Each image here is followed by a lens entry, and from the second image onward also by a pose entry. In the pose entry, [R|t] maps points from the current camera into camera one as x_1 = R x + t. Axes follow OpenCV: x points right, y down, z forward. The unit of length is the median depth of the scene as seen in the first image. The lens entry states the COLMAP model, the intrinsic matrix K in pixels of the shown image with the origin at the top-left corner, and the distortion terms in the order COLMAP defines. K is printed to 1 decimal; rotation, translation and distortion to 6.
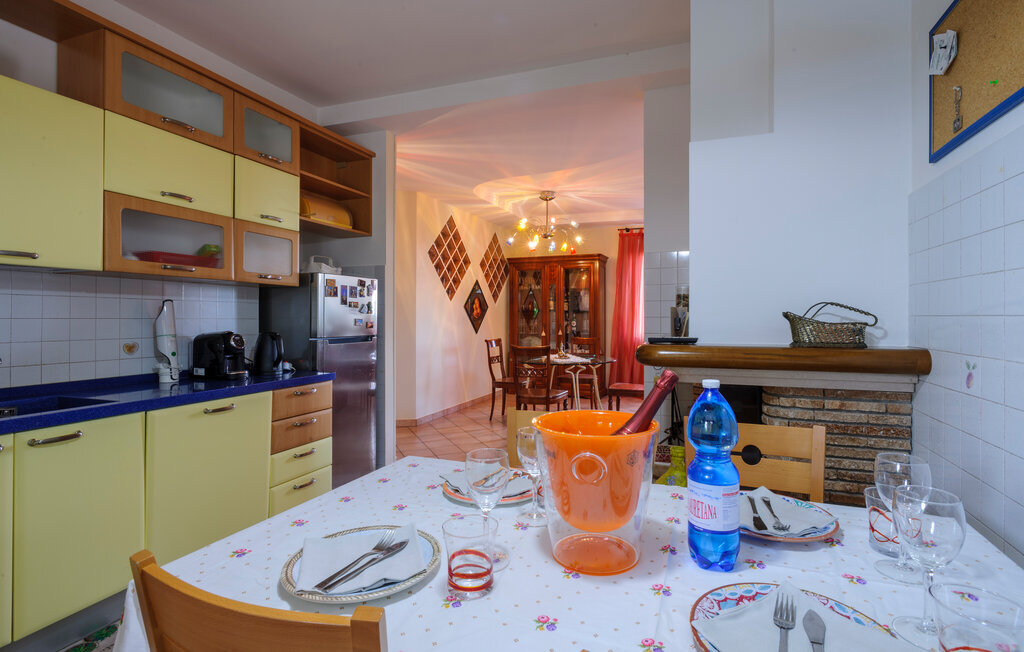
lens RADIAL K [[494.3, 0, 507.3], [0, 494.3, 319.1], [0, 0, 1]] dist [0.024125, 0.001018]
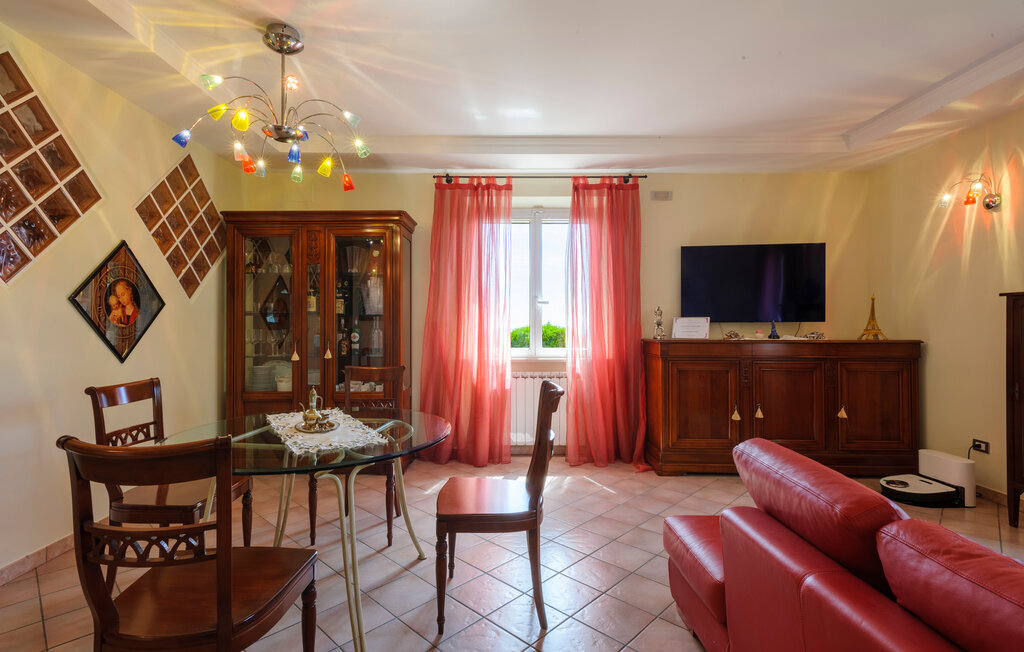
lens RADIAL K [[494.3, 0, 507.1], [0, 494.3, 326.5], [0, 0, 1]] dist [0.024125, 0.001018]
pose [[0.915704, 0.003170, 0.401840, 0.068956], [-0.002085, 0.999993, -0.003138, -0.001859], [-0.401847, 0.002036, 0.915705, 0.428641]]
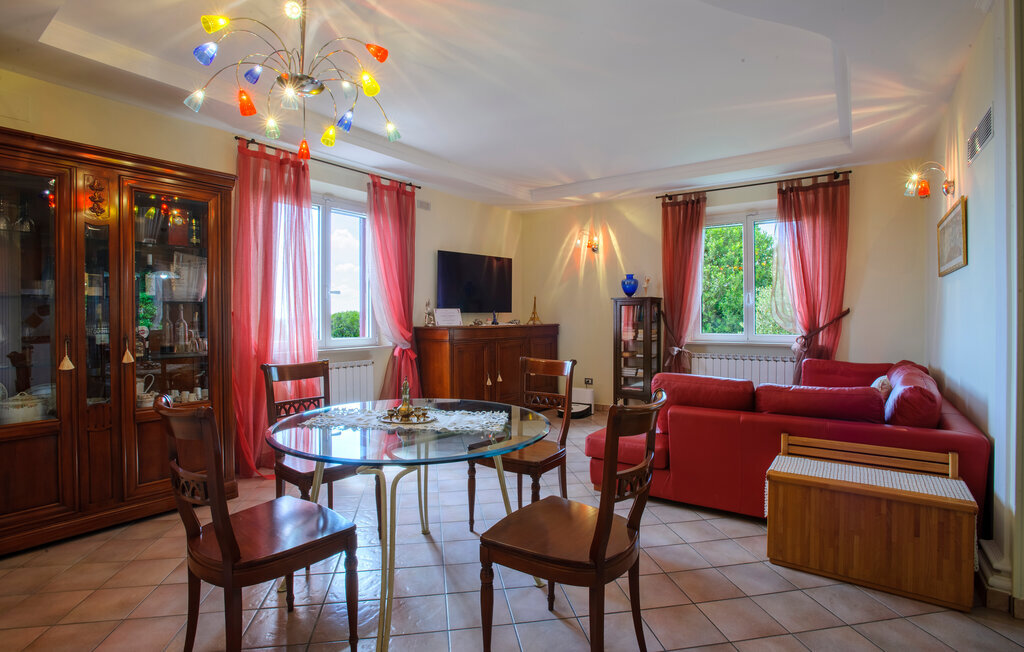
lens RADIAL K [[494.3, 0, 520.7], [0, 494.3, 317.9], [0, 0, 1]] dist [0.024125, 0.001018]
pose [[0.225427, -0.001879, 0.974258, -0.200385], [0.006009, 0.999982, 0.000539, -0.001176], [-0.974242, 0.005733, 0.225434, 0.624227]]
